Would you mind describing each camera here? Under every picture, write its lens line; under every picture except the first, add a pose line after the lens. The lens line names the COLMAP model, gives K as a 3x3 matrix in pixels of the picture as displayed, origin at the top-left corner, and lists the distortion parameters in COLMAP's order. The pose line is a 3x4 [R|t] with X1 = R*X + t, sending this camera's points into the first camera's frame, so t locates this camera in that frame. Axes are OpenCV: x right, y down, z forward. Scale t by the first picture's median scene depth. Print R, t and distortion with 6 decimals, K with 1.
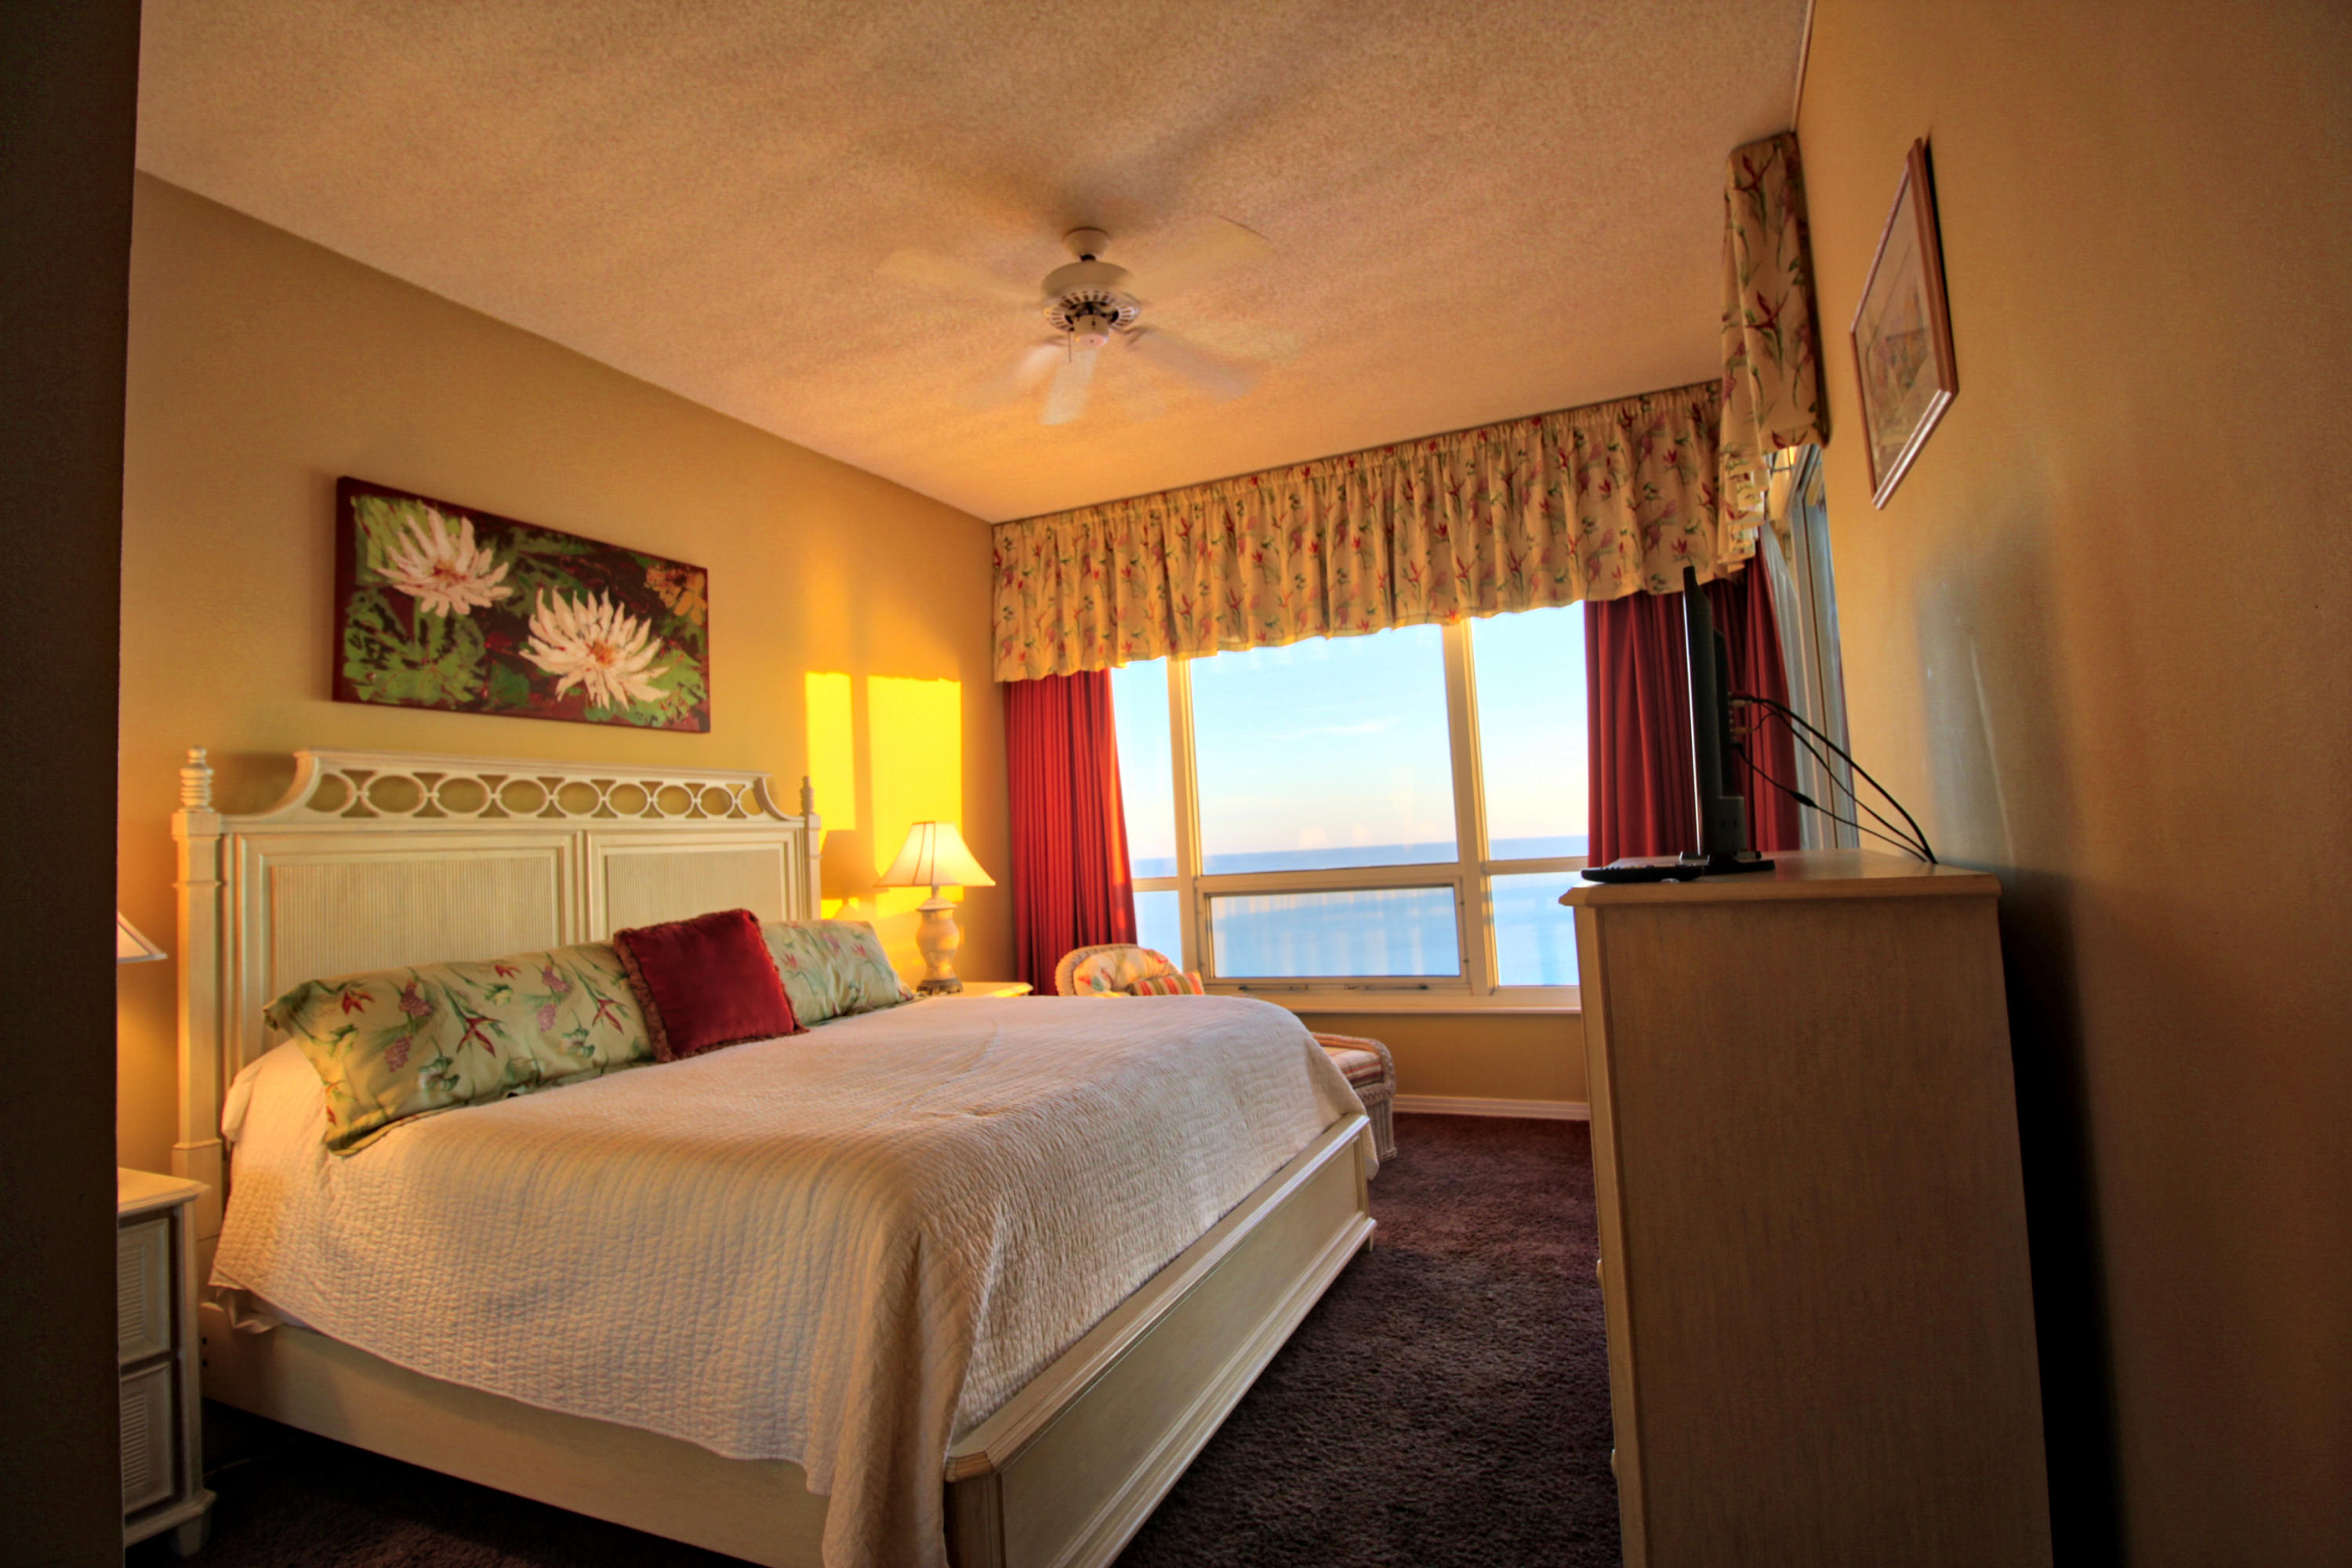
lens RADIAL K [[1106.1, 0, 1176.0], [0, 1106.1, 784.0], [0, 0, 1]] dist [-0.005386, -0.000696]
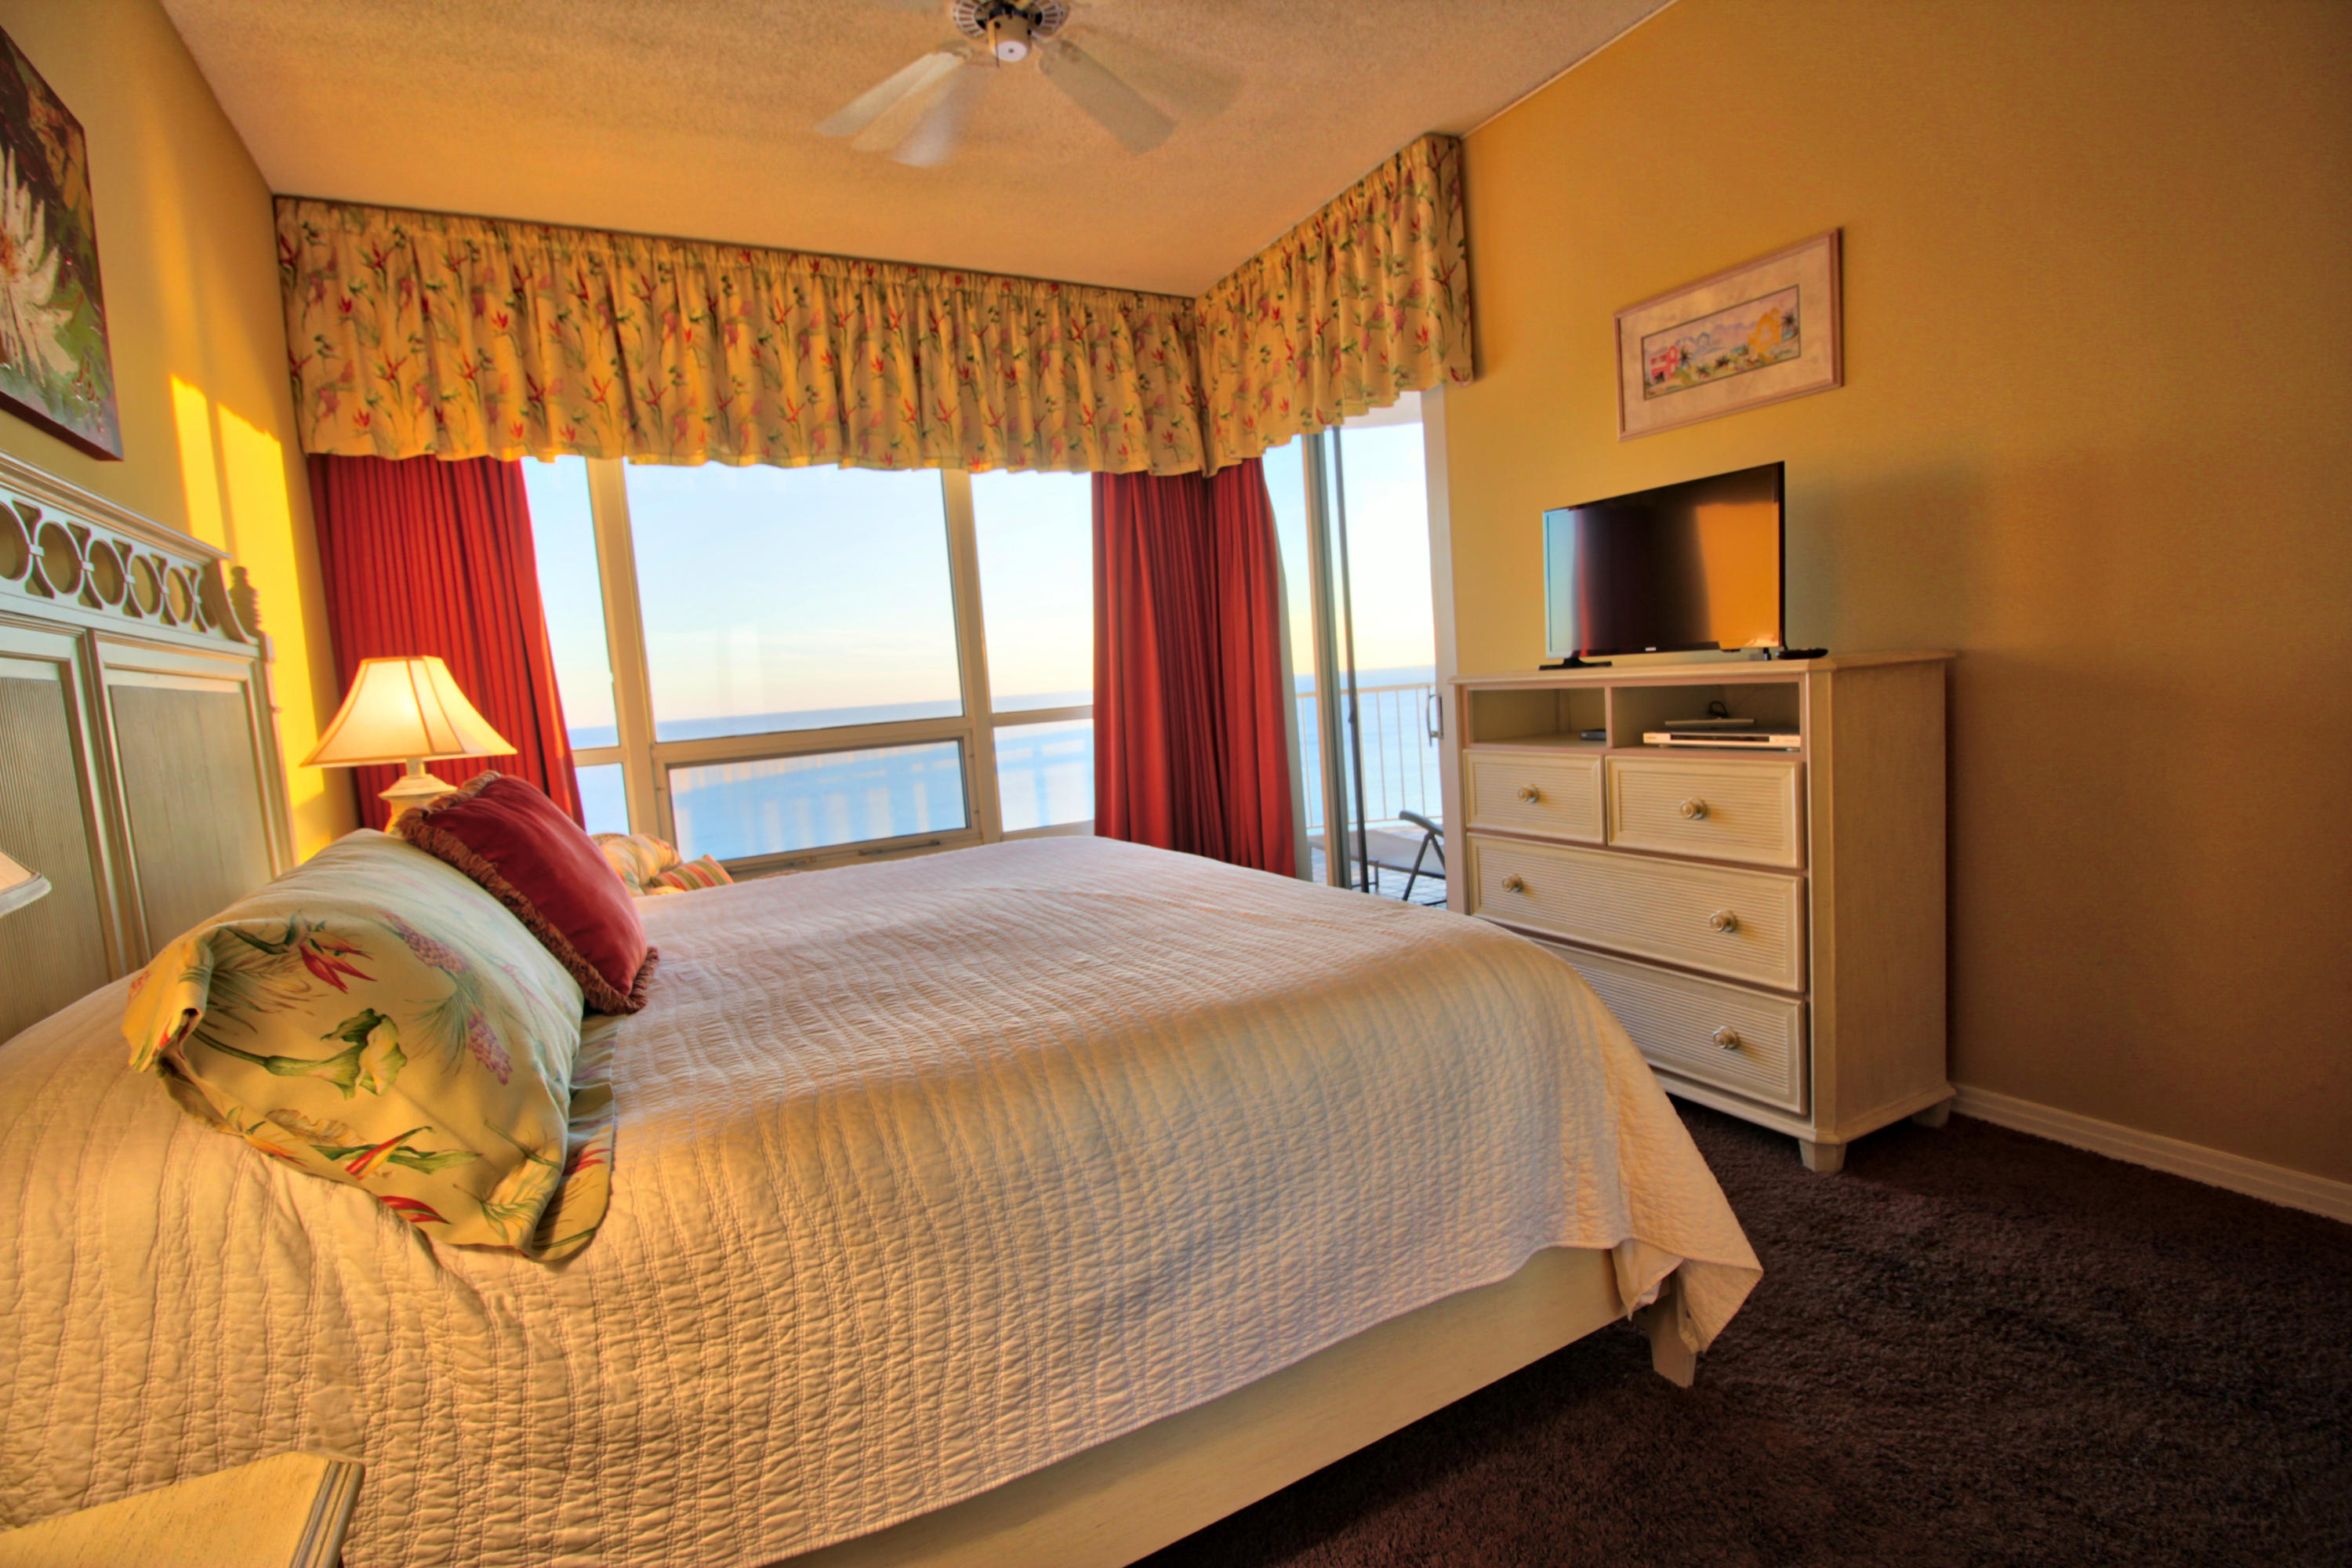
lens RADIAL K [[1099.8, 0, 1177.8], [0, 1099.8, 795.9], [0, 0, 1]] dist [0.004095, -0.017817]
pose [[0.598351, -0.072910, 0.797910, -0.431420], [-0.009279, 0.995154, 0.097891, 0.043311], [-0.801180, -0.065977, 0.594775, 0.239371]]
